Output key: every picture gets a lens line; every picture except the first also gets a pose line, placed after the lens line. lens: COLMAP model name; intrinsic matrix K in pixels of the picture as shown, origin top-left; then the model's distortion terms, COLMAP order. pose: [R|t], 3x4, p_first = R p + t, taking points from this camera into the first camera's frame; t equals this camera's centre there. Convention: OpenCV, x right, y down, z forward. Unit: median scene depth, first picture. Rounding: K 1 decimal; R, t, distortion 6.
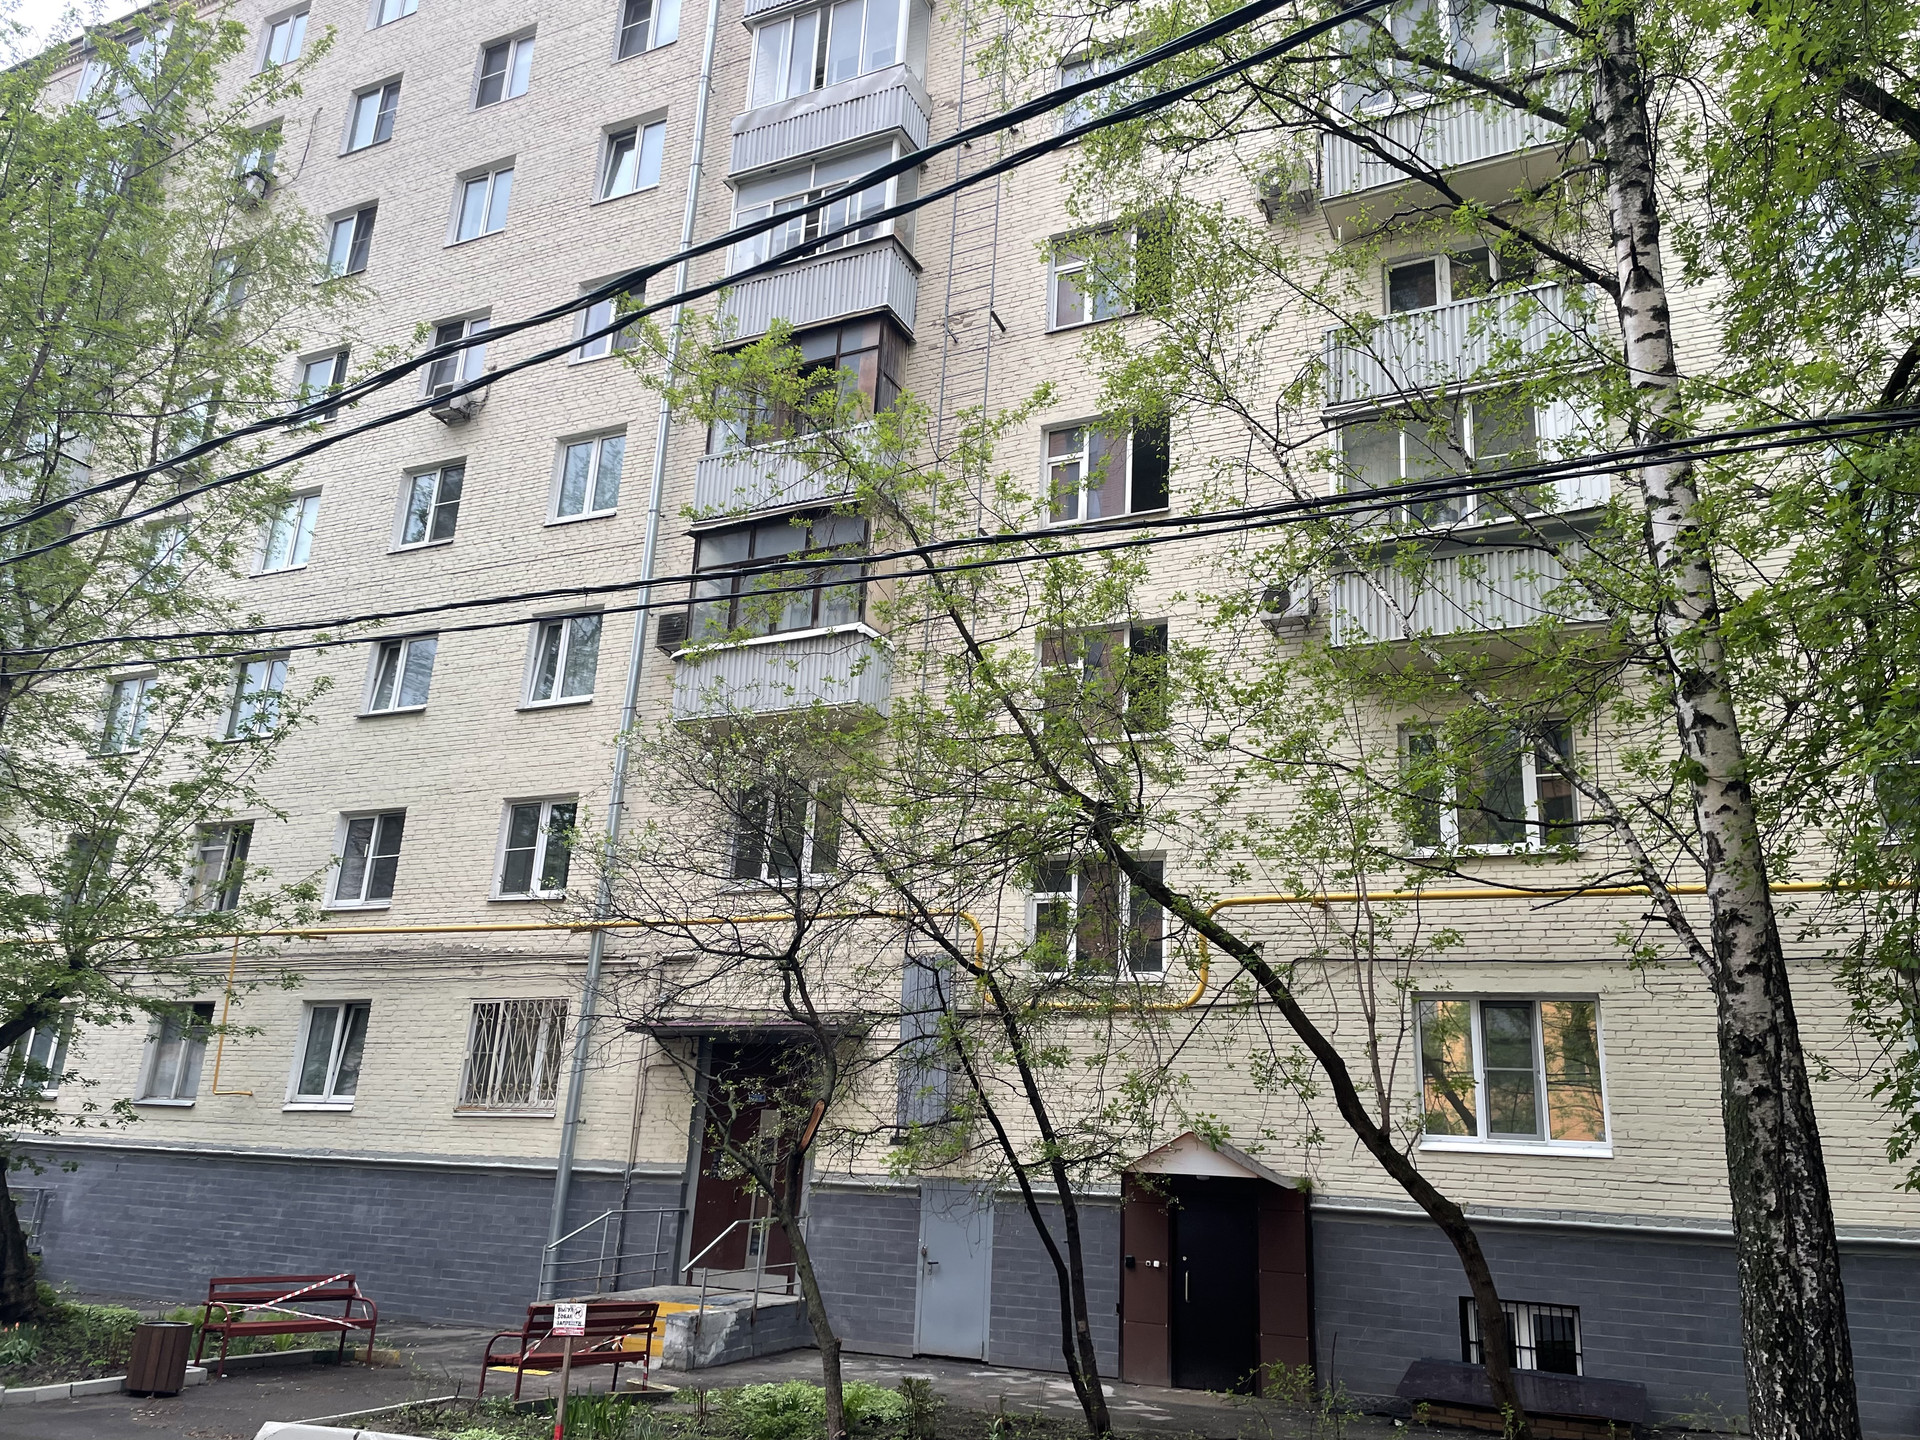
lens RADIAL K [[1477.3, 0, 964.7], [0, 1477.3, 716.4], [0, 0, 1]] dist [-0.016057, -0.005494]
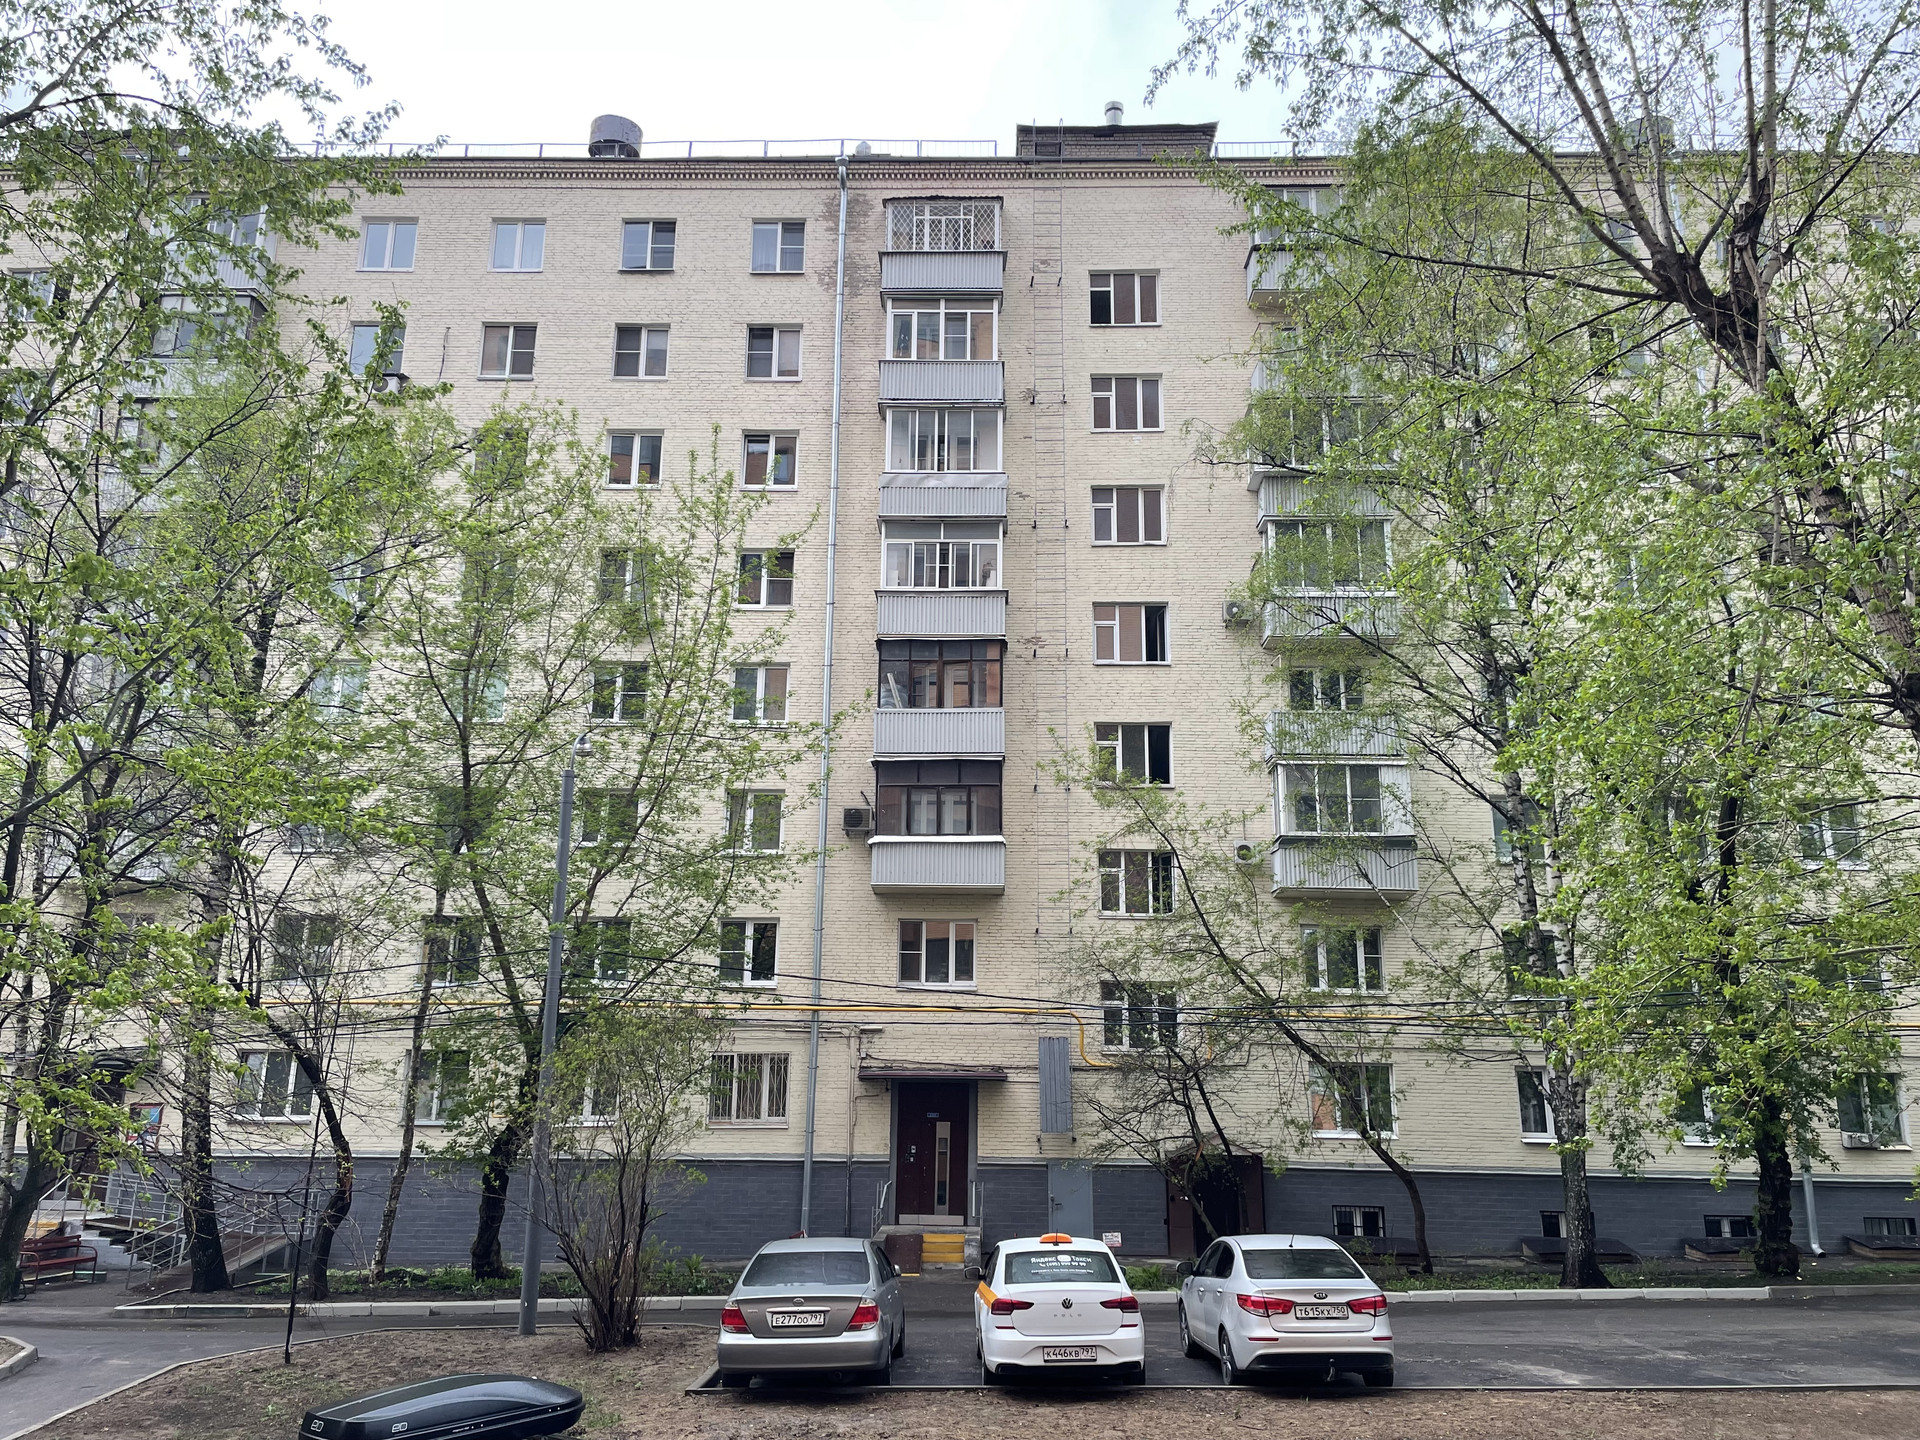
lens RADIAL K [[1477.3, 0, 959.0], [0, 1477.3, 722.6], [0, 0, 1]] dist [-0.016057, -0.005494]
pose [[0.915130, 0.077411, 0.395657, -0.789302], [-0.093065, 0.995449, 0.020490, -0.222687], [-0.392270, -0.055573, 0.918170, -0.536801]]
